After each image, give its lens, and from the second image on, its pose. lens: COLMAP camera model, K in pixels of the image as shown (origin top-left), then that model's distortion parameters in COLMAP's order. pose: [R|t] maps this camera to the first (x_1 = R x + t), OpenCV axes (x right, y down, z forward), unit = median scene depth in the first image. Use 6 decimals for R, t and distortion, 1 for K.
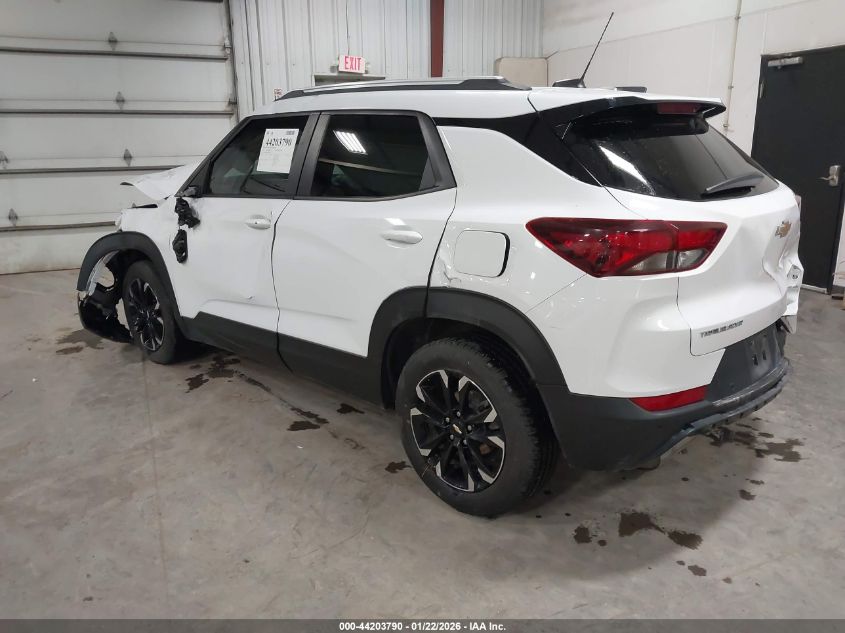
lens RADIAL K [[653.3, 0, 422.5], [0, 653.3, 316.5], [0, 0, 1]] dist [0.007630, -0.003258]
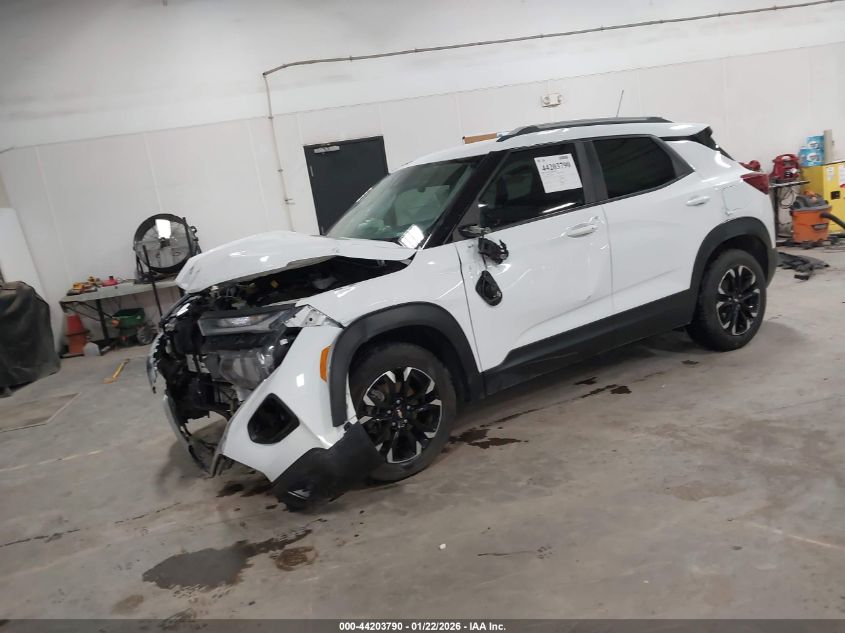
lens RADIAL K [[653.3, 0, 422.5], [0, 653.3, 316.5], [0, 0, 1]] dist [0.007630, -0.003258]
pose [[0.269432, -0.210638, 0.939701, -1.279697], [0.384737, 0.918075, 0.095478, -0.197499], [-0.882827, 0.335813, 0.328399, 0.811311]]
